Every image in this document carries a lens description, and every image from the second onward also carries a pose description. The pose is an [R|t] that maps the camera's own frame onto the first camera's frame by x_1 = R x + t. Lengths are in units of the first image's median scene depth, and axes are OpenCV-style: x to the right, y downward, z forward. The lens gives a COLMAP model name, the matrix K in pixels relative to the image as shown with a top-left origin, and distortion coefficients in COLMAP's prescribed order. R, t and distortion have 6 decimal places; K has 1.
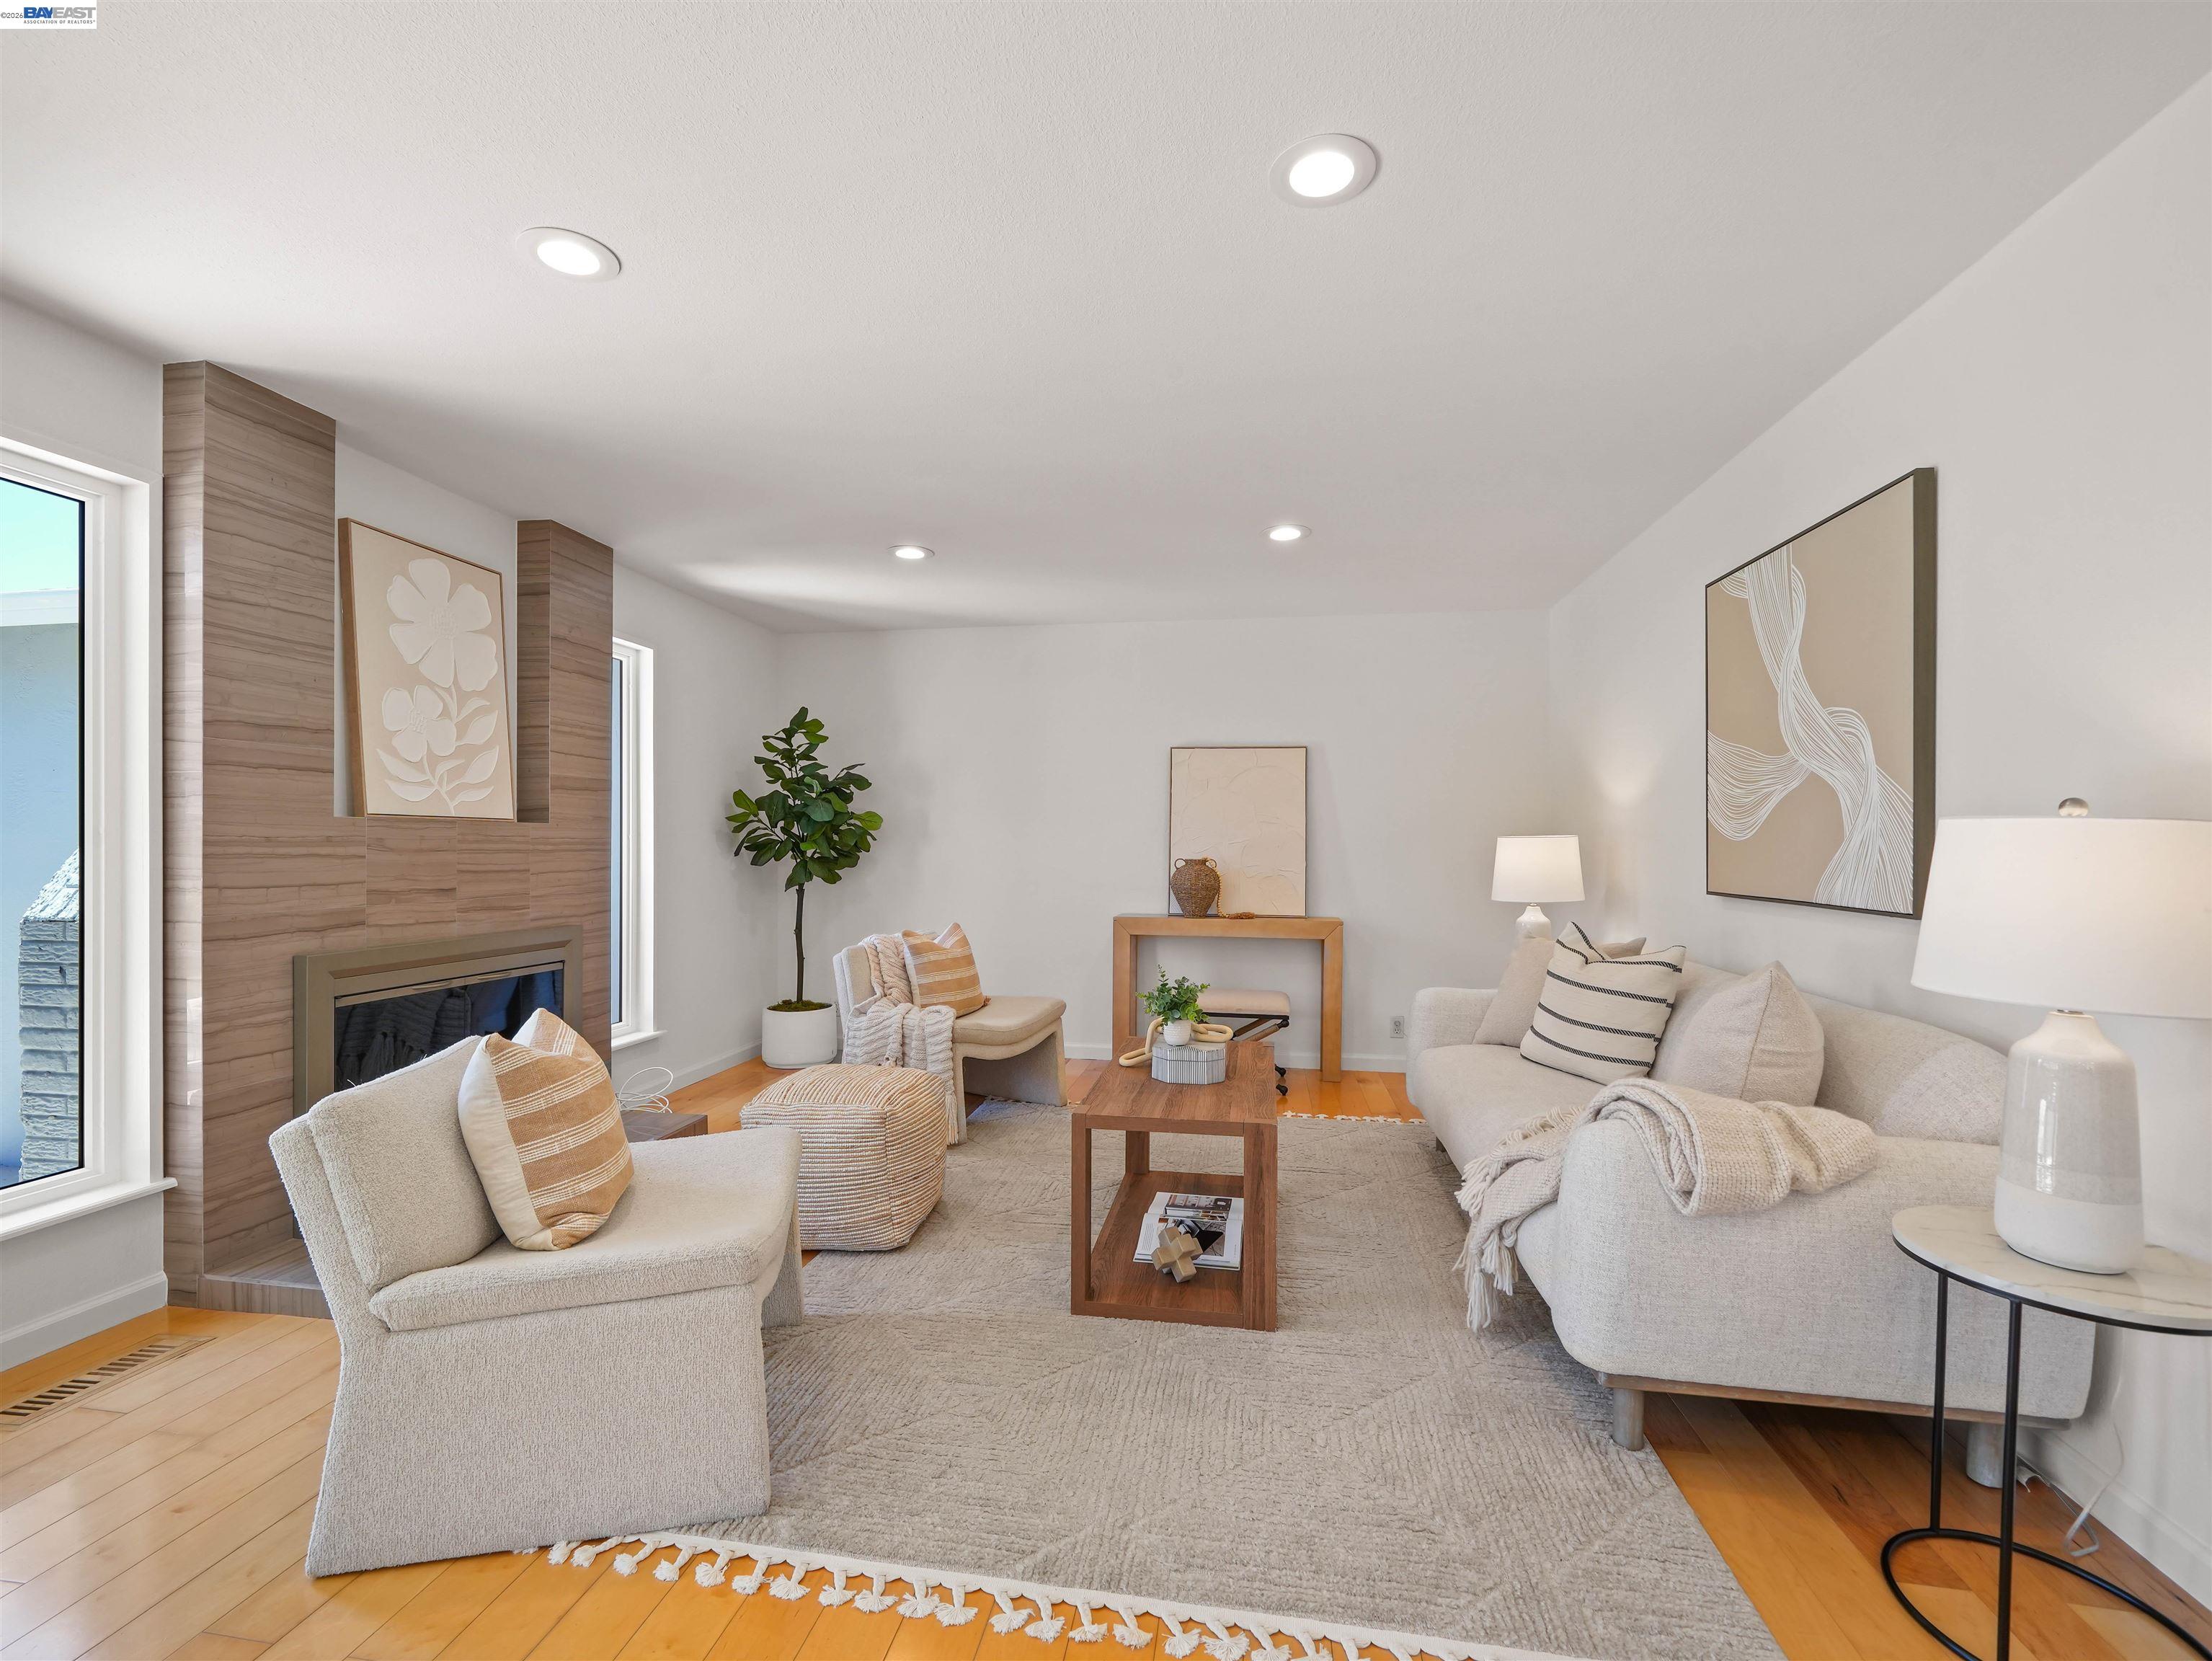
lens RADIAL K [[900.9, 0, 1102.1], [0, 900.9, 848.5], [0, 0, 1]] dist [-0.012822, 0.000710]
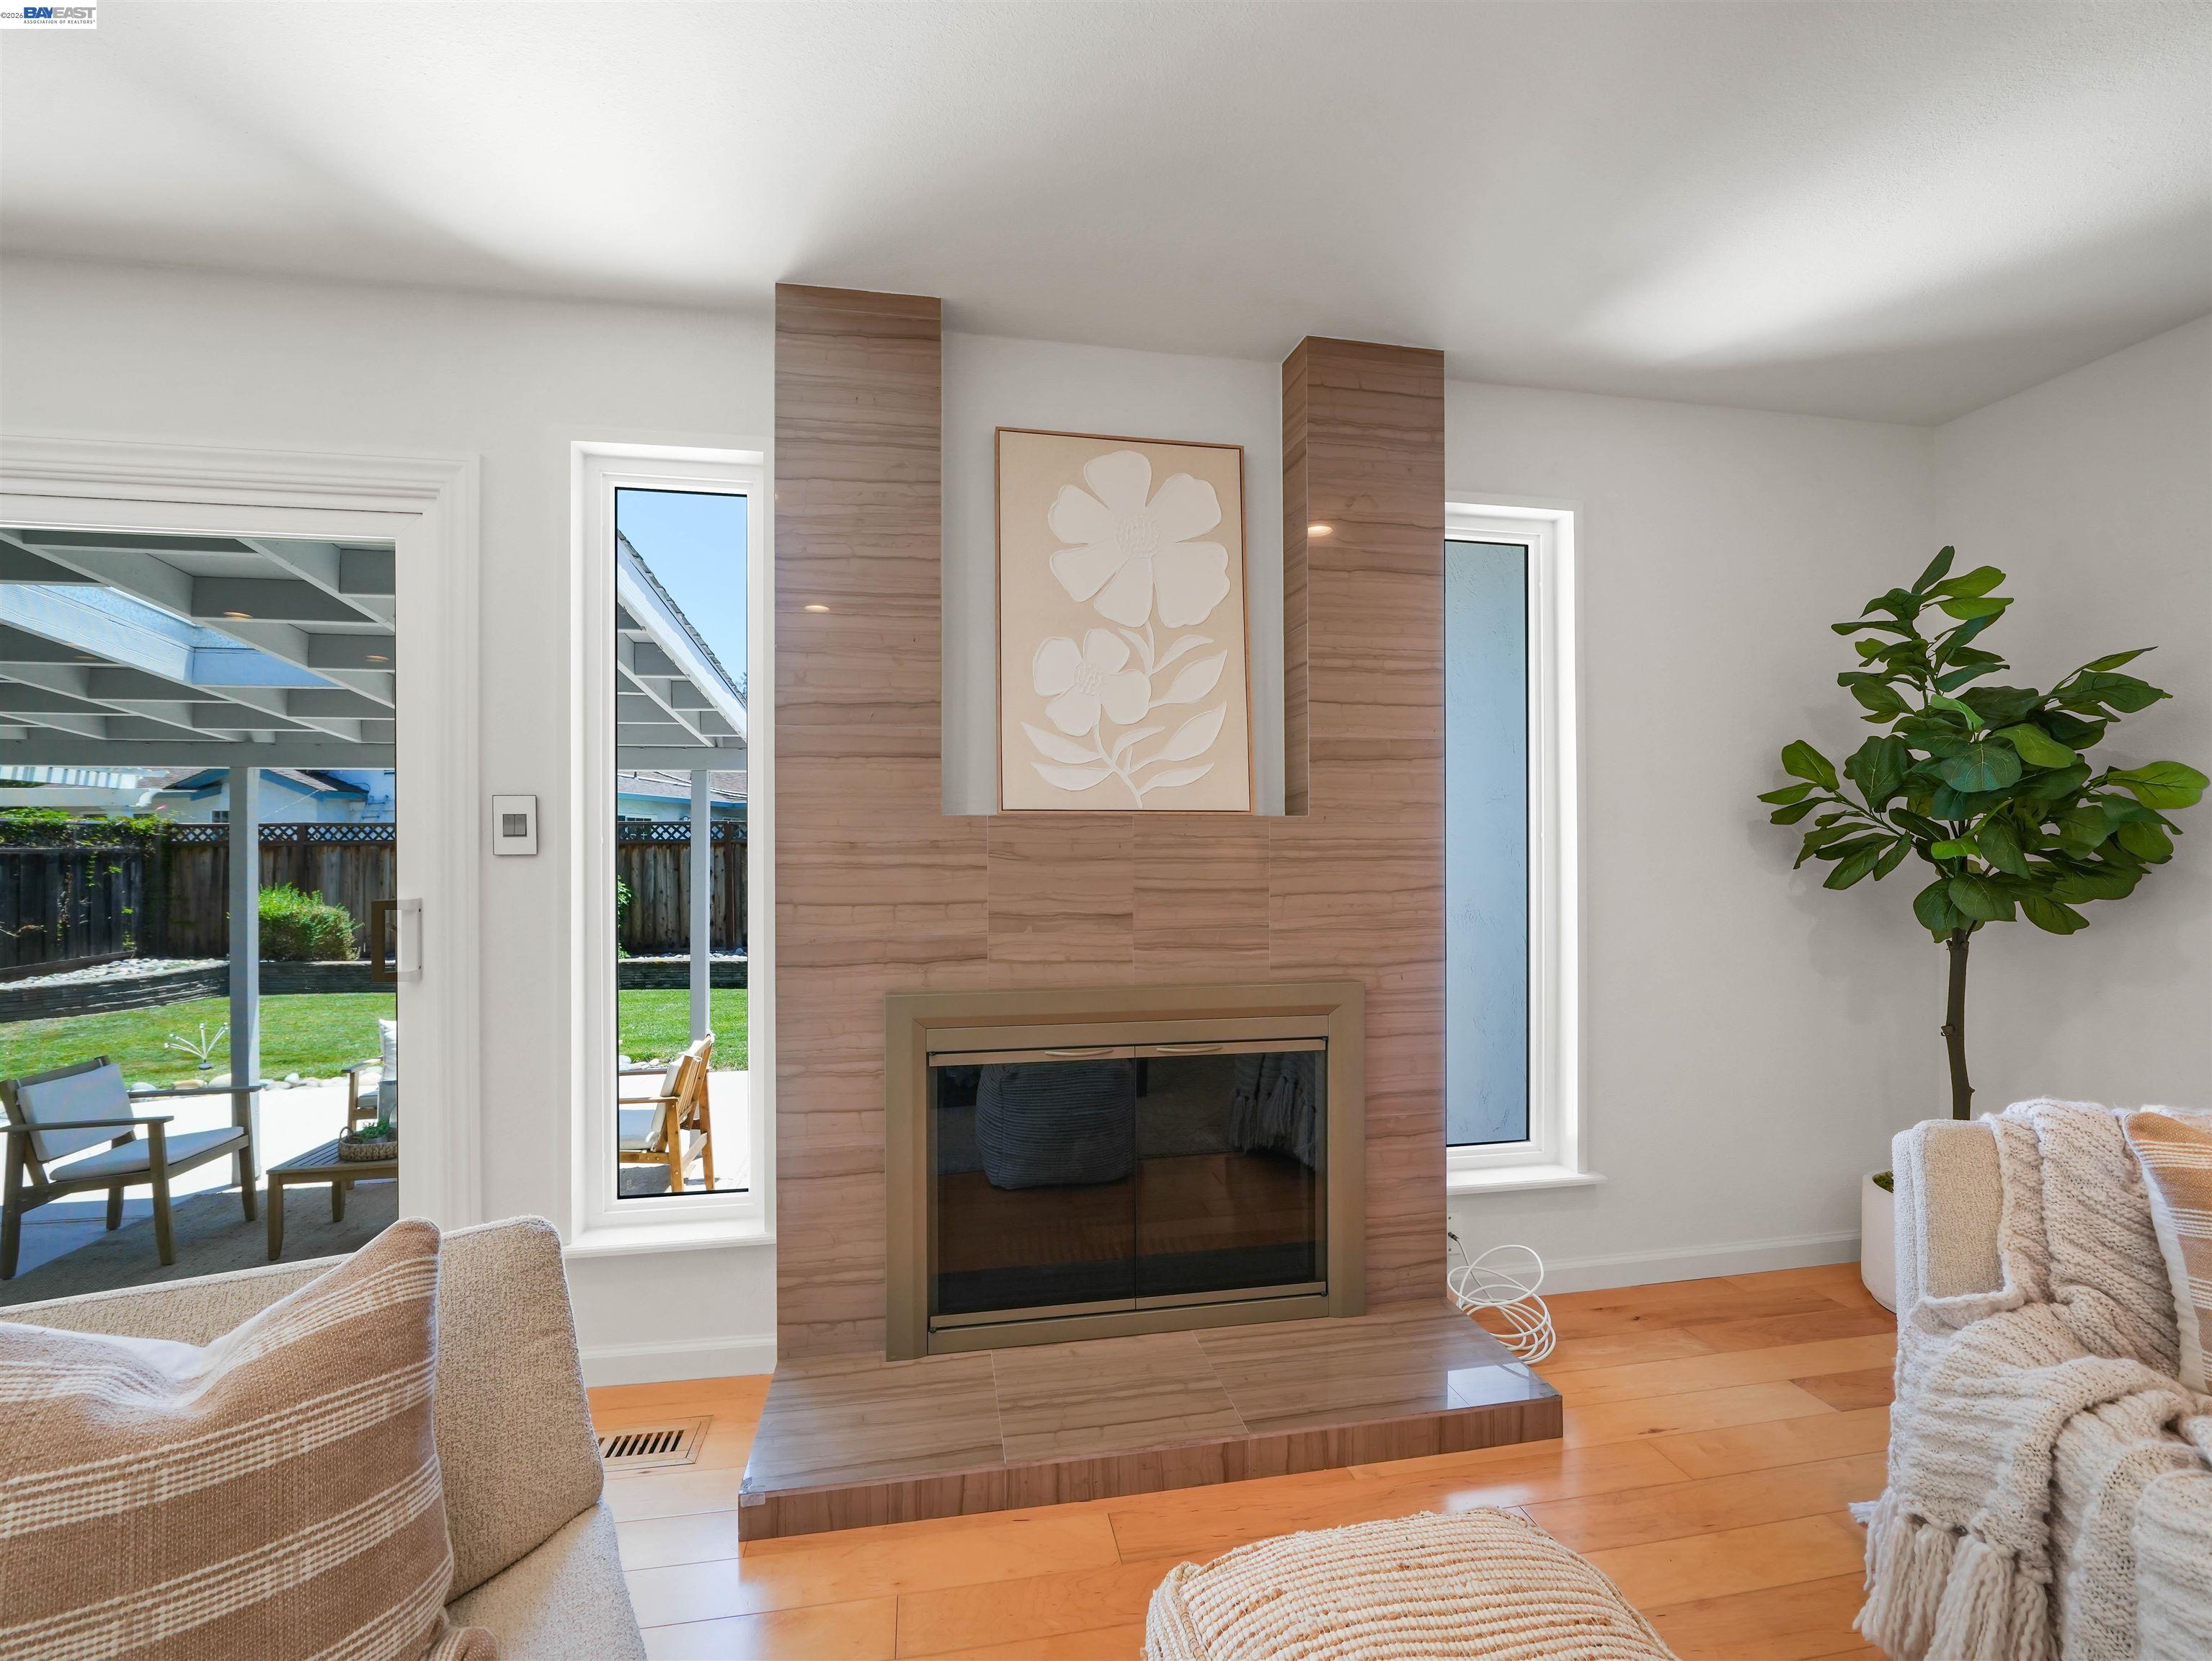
lens RADIAL K [[951.5, 0, 1112.0], [0, 951.5, 847.0], [0, 0, 1]] dist [-0.012233, 0.004232]
pose [[0.338981, -0.005510, -0.940777, -0.038075], [0.001702, 0.999985, -0.005244, -0.003055], [0.940792, 0.000176, 0.338985, 0.727715]]
